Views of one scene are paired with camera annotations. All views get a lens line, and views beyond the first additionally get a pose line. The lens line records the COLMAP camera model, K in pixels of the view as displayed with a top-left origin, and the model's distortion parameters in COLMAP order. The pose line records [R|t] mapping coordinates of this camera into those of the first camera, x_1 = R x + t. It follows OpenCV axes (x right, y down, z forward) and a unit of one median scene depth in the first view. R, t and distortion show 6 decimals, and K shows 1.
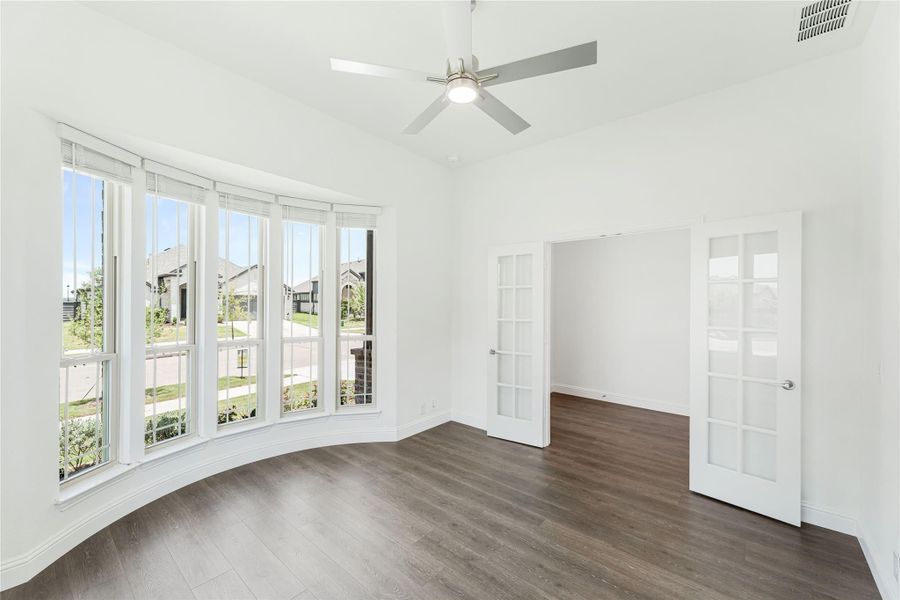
lens RADIAL K [[361.3, 0, 456.9], [0, 361.3, 300.9], [0, 0, 1]] dist [0.003553, -0.000015]
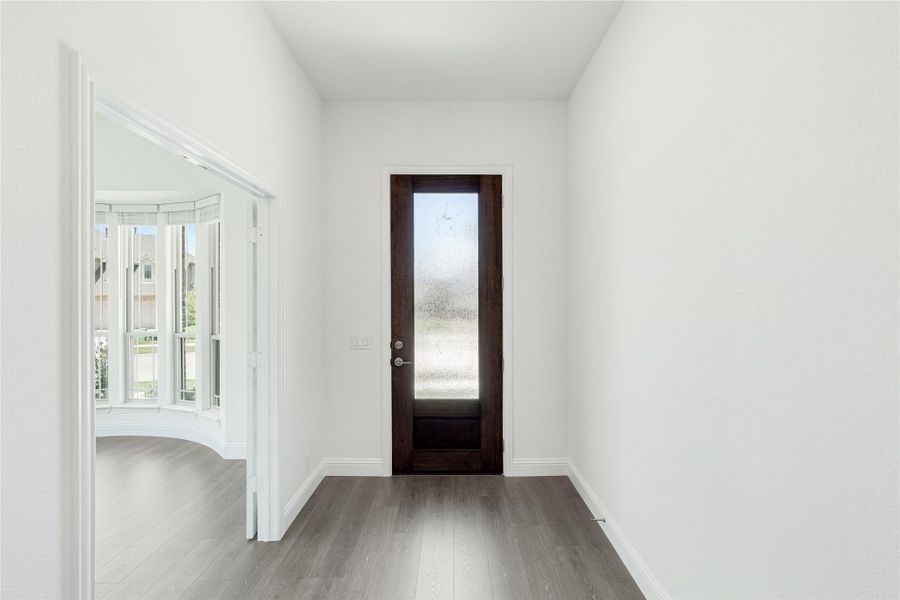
lens RADIAL K [[393.8, 0, 445.1], [0, 393.8, 302.3], [0, 0, 1]] dist [-0.000952, 0.000374]
pose [[0.648807, 0.000741, -0.760952, 1.055082], [0.005291, 0.999971, 0.005485, 0.008875], [0.760934, -0.007585, 0.648784, 0.922416]]
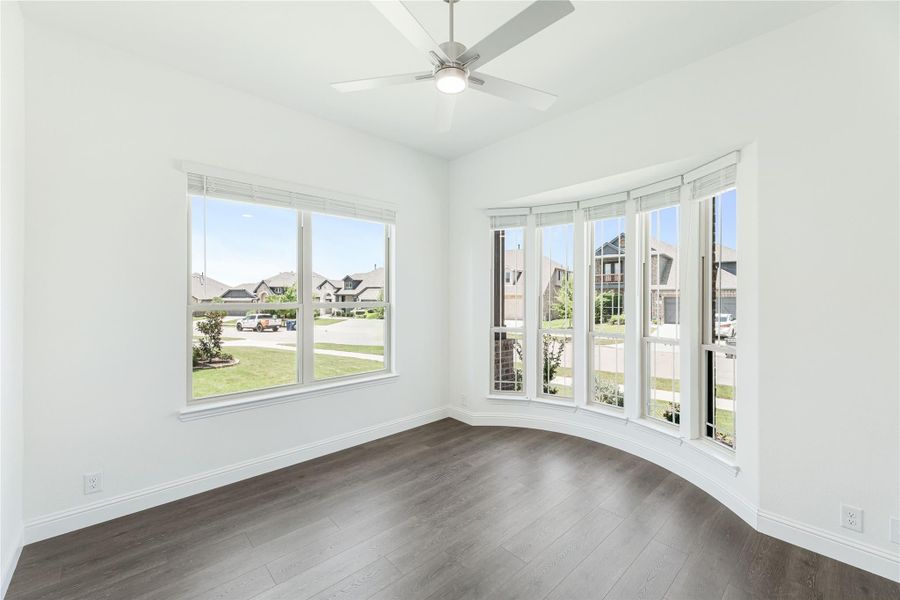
lens RADIAL K [[361.3, 0, 451.1], [0, 361.3, 295.7], [0, 0, 1]] dist [0.003553, -0.000015]
pose [[-0.129242, -0.012324, -0.991537, 0.578582], [-0.000728, 0.999924, -0.012334, 0.009415], [0.991613, -0.000872, -0.129241, 0.671426]]
